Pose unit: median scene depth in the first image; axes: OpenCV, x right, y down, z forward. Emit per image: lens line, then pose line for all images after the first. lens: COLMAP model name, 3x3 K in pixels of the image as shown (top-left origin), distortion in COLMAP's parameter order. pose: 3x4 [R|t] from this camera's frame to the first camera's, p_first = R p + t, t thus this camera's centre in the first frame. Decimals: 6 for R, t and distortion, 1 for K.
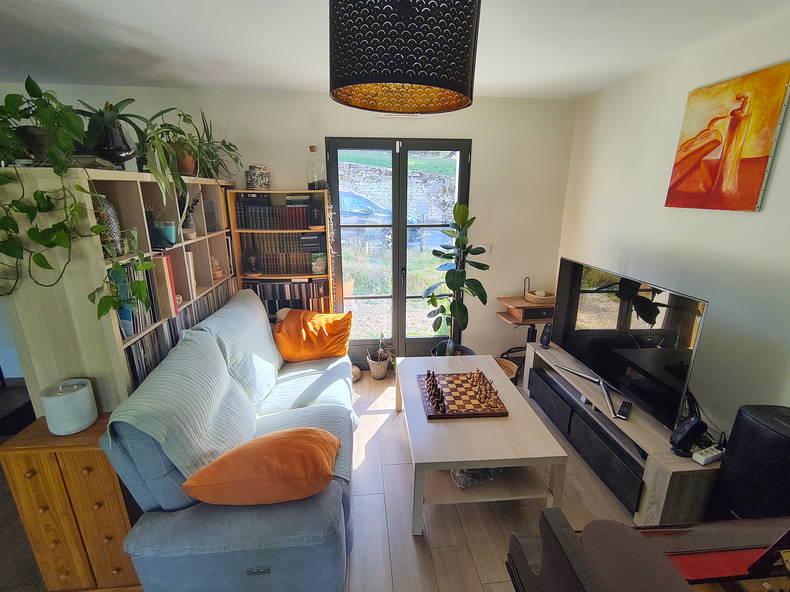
lens RADIAL K [[356.2, 0, 393.4], [0, 356.2, 296.7], [0, 0, 1]] dist [-0.001030, -0.003528]
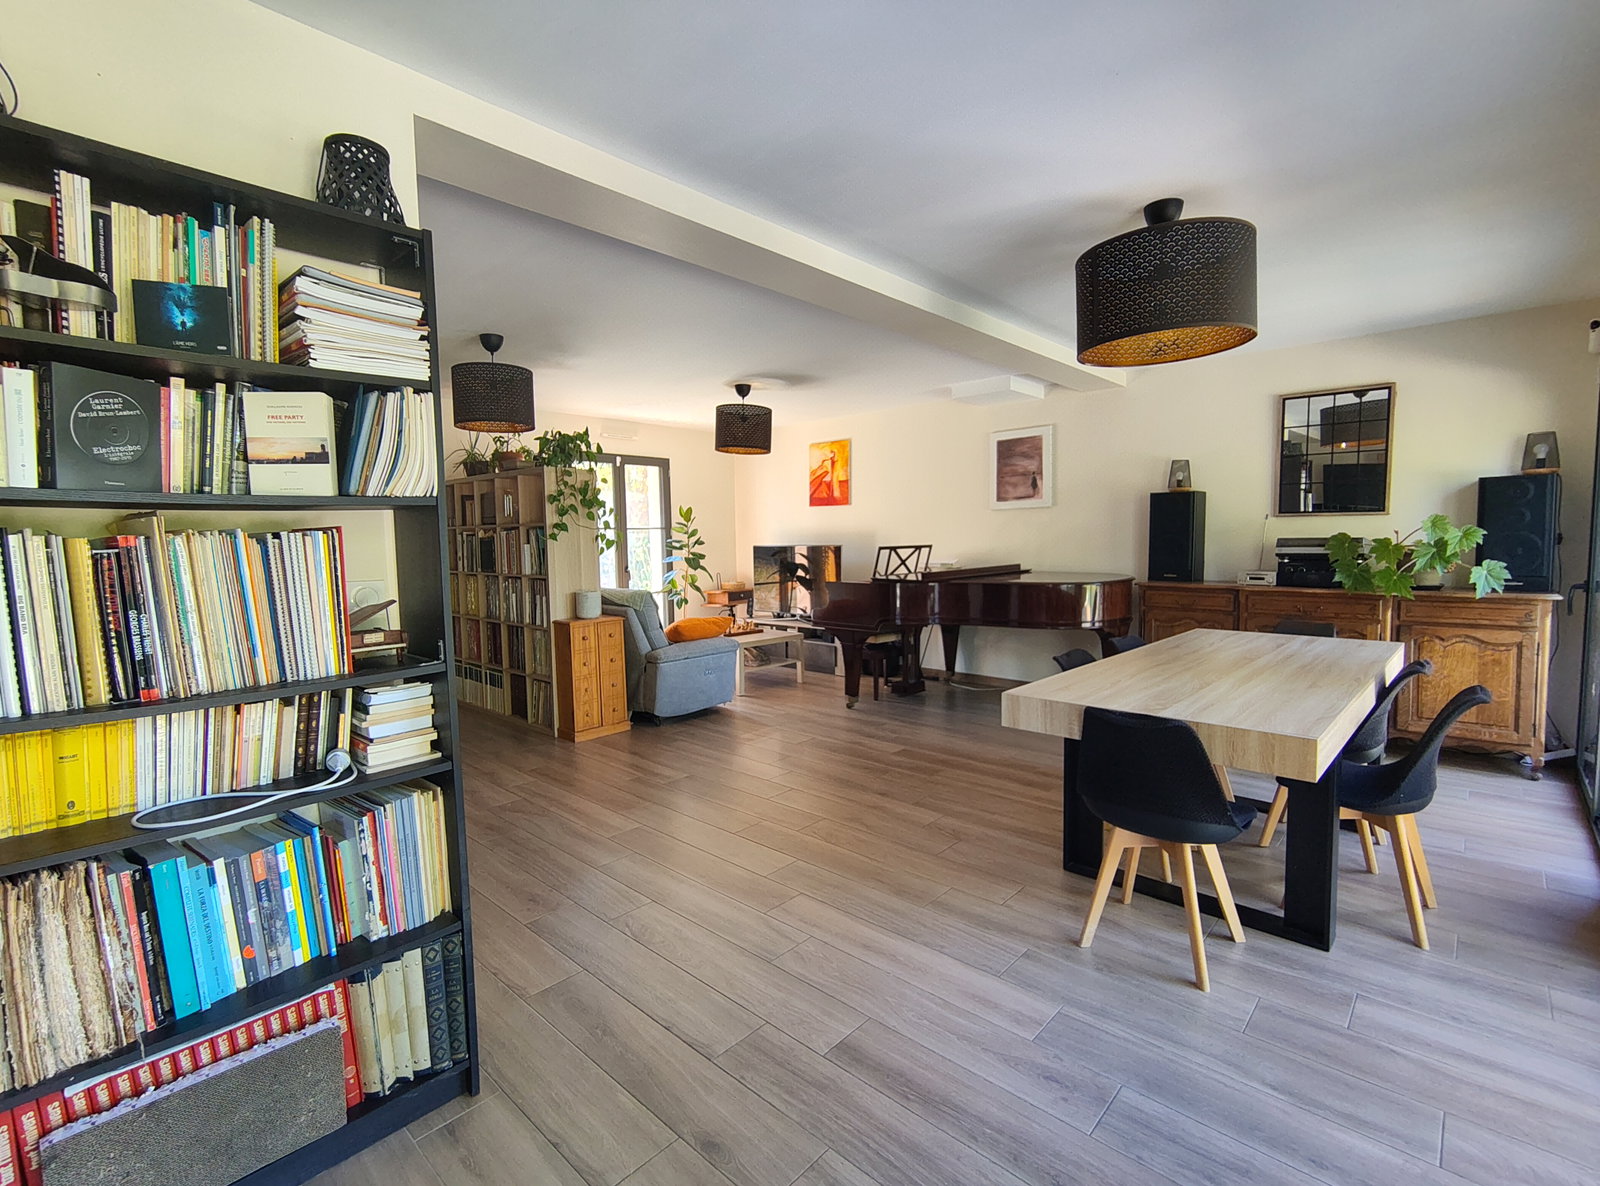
lens RADIAL K [[721.3, 0, 801.2], [0, 721.3, 586.6], [0, 0, 1]] dist [-0.001030, -0.003528]
pose [[0.749678, -0.058063, 0.659251, -1.734118], [0.196972, 0.970576, -0.138507, 0.652837], [-0.631811, 0.233689, 0.739057, -1.588030]]
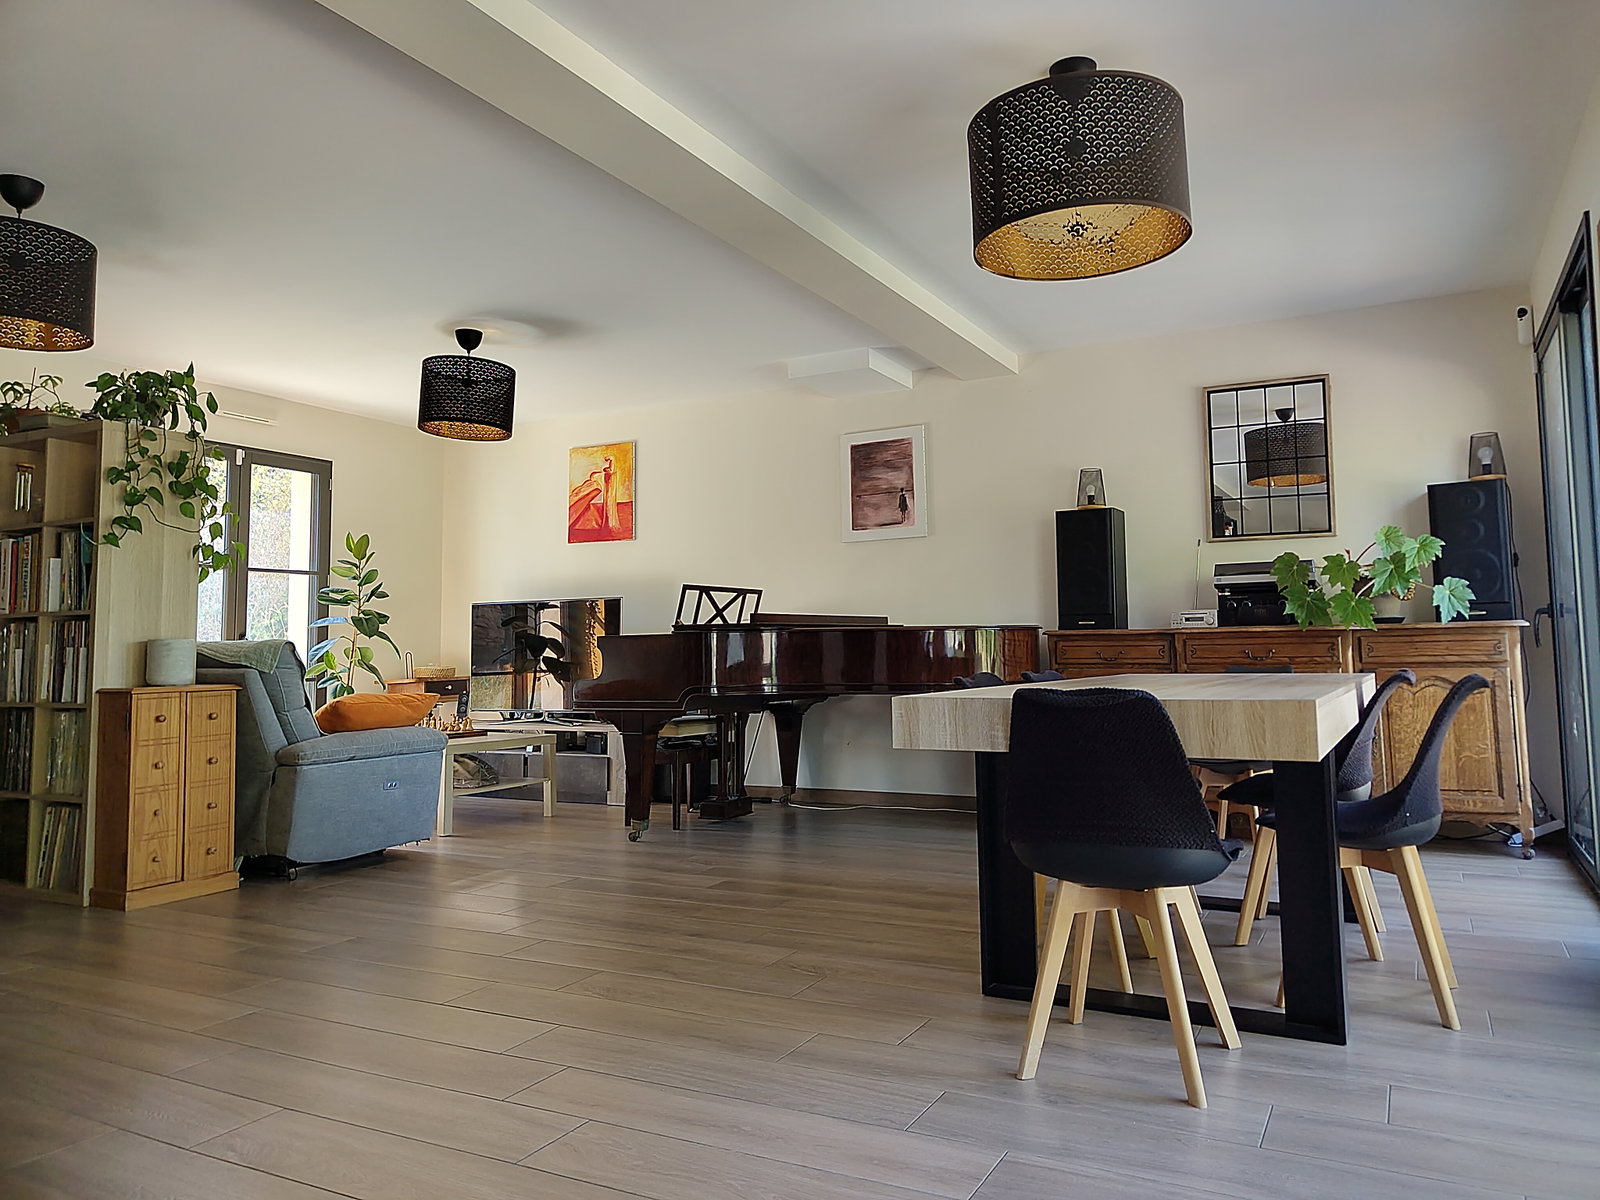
lens RADIAL K [[1082.8, 0, 861.9], [0, 1082.8, 549.3], [0, 0, 1]] dist [0.009809, -0.012718]
pose [[0.531711, 0.066213, 0.844334, -1.739534], [0.249798, 0.940329, -0.231048, 0.843395], [-0.809250, 0.333763, 0.483443, -1.473701]]
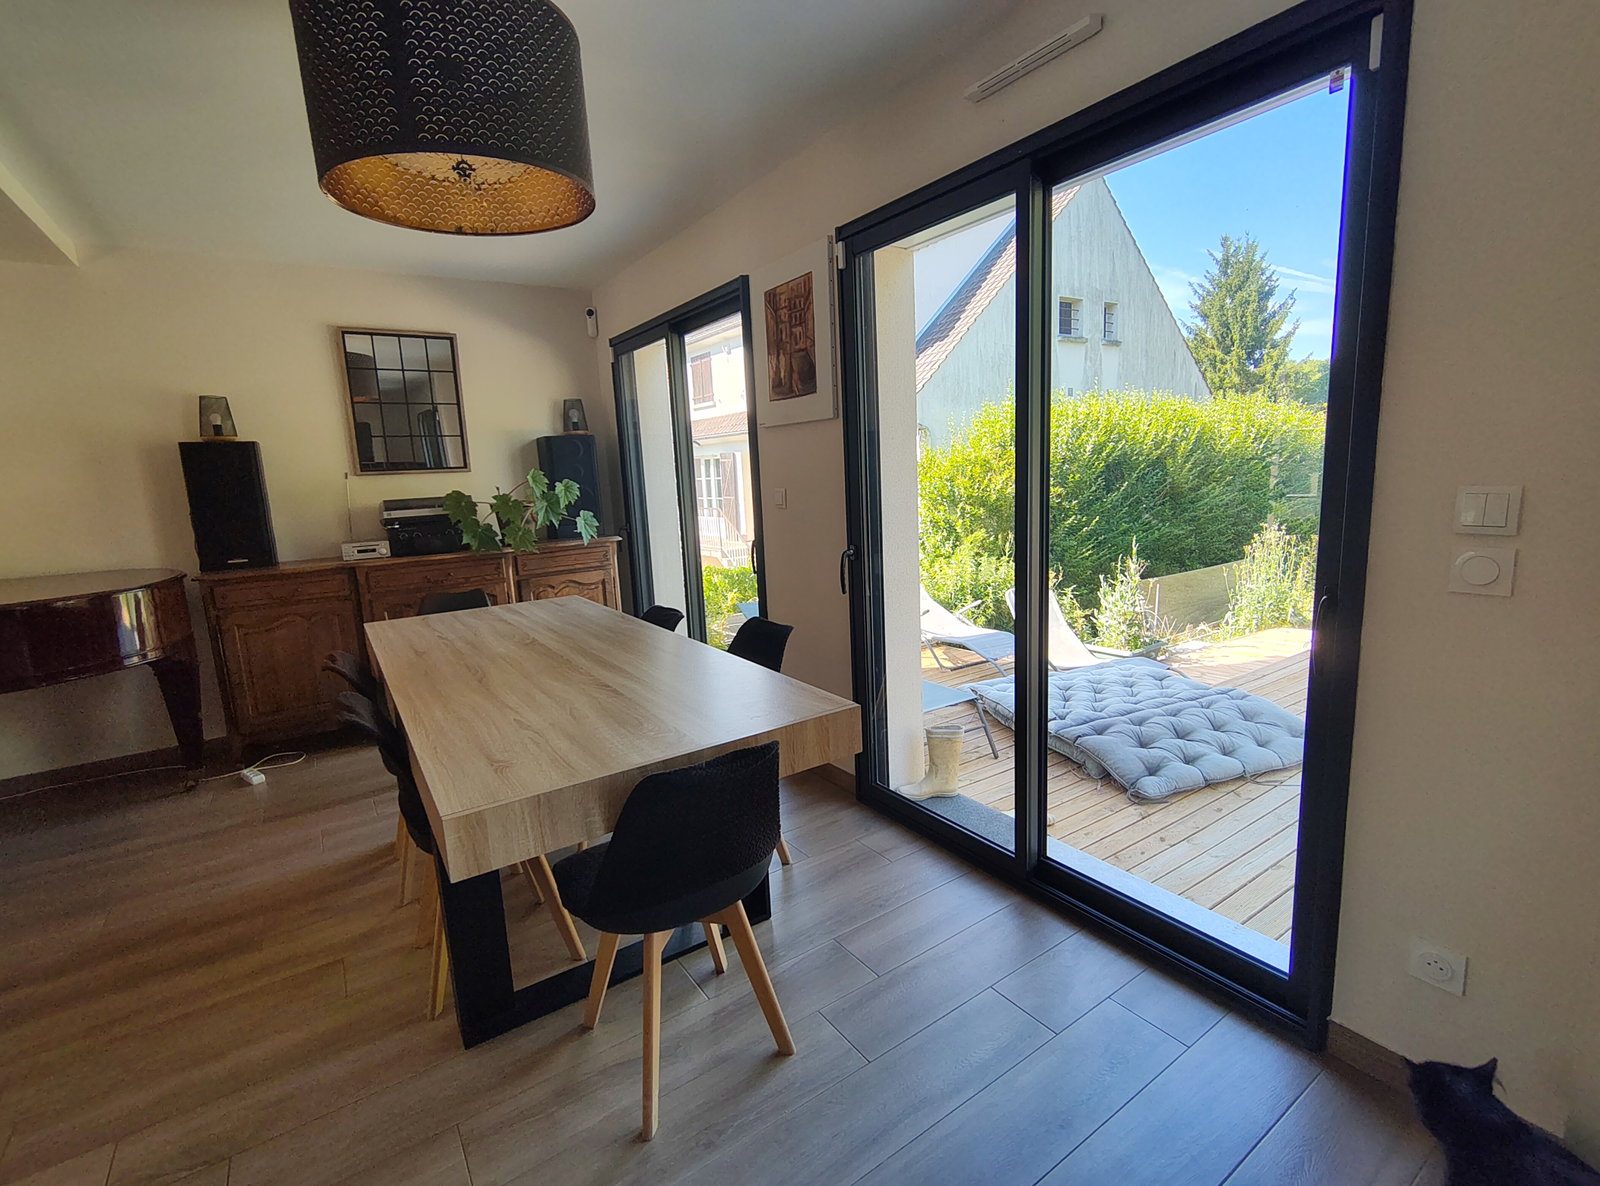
lens RADIAL K [[721.3, 0, 796.1], [0, 721.3, 588.3], [0, 0, 1]] dist [-0.001030, -0.003528]
pose [[-0.480550, -0.118013, 0.868991, -1.300087], [0.289541, 0.913988, 0.284240, 0.469375], [-0.827791, 0.388200, -0.405047, -0.924610]]
